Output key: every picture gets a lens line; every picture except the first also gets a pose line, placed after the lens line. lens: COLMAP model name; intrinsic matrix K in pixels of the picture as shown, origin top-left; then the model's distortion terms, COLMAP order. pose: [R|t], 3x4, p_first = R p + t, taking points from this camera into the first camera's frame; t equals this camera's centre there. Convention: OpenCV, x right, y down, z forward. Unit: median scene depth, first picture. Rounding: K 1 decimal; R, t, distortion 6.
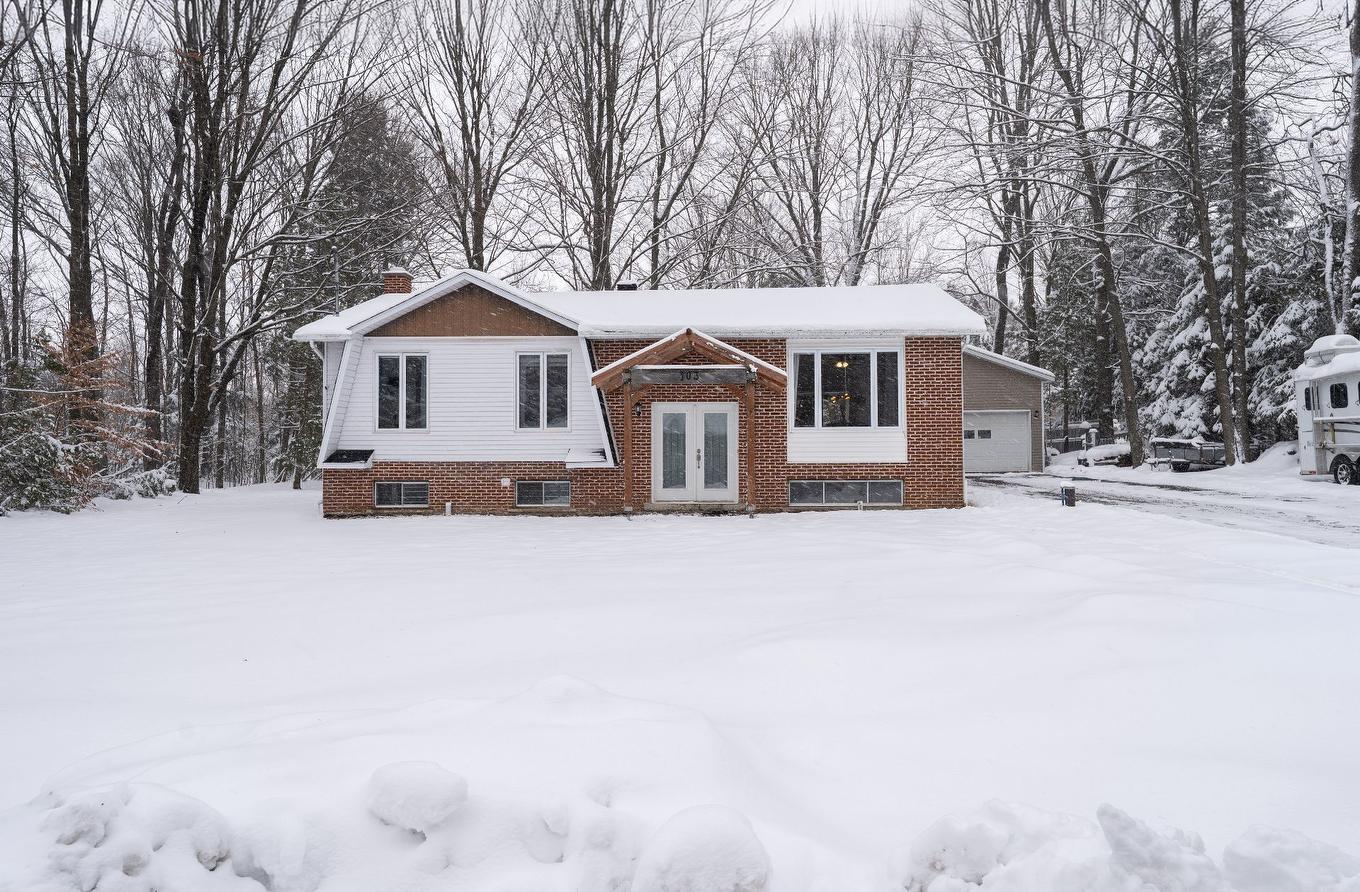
lens RADIAL K [[597.4, 0, 679.7], [0, 597.4, 439.5], [0, 0, 1]] dist [-0.002746, -0.000169]
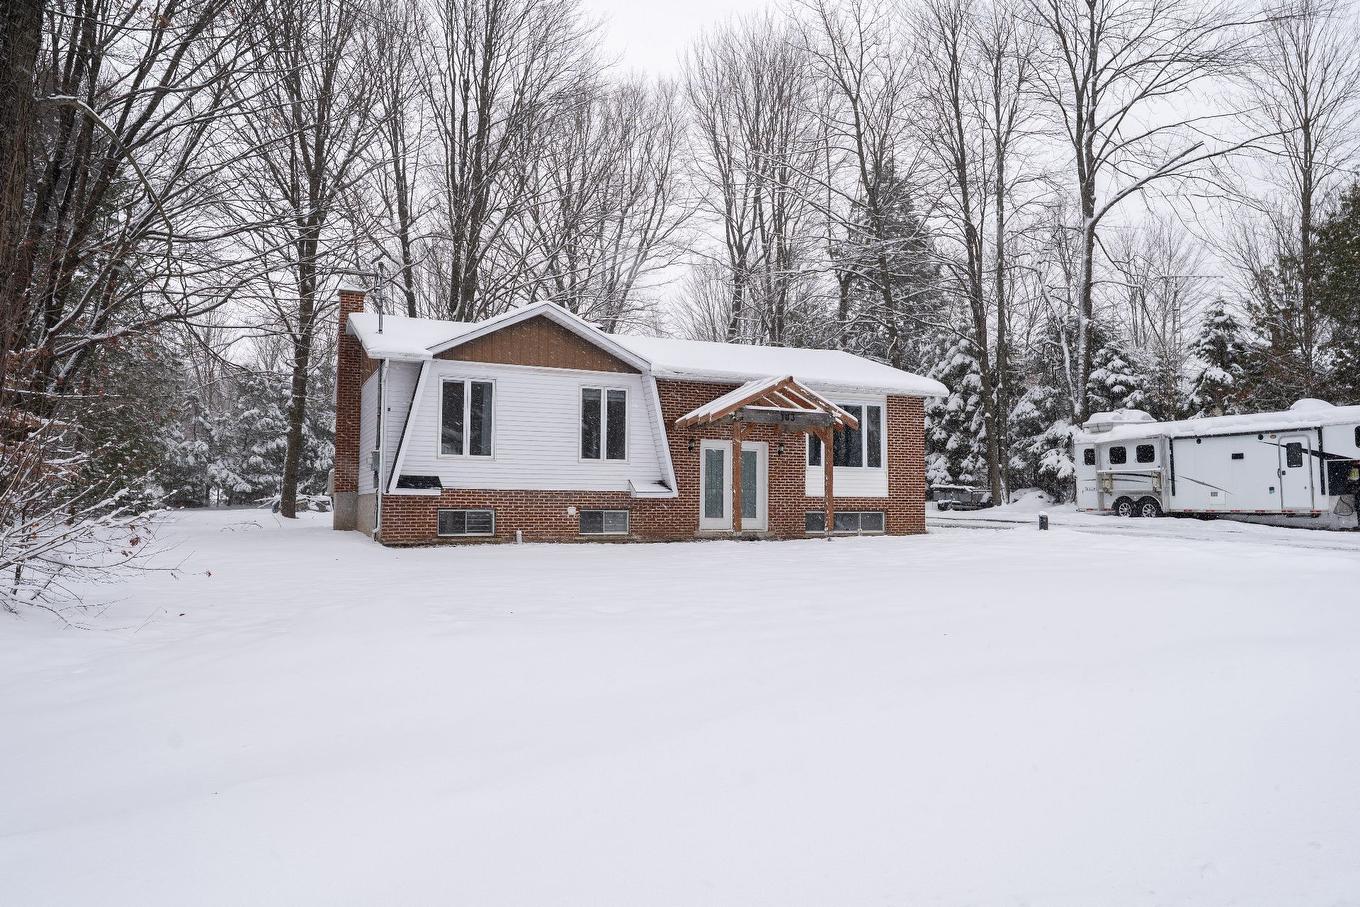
lens RADIAL K [[564.5, 0, 680.0], [0, 564.5, 462.9], [0, 0, 1]] dist [0.001422, -0.000032]
pose [[0.957200, 0.030394, 0.287827, -0.385308], [-0.021629, 0.999202, -0.033584, 0.017574], [-0.288618, 0.025922, 0.957093, 0.015386]]
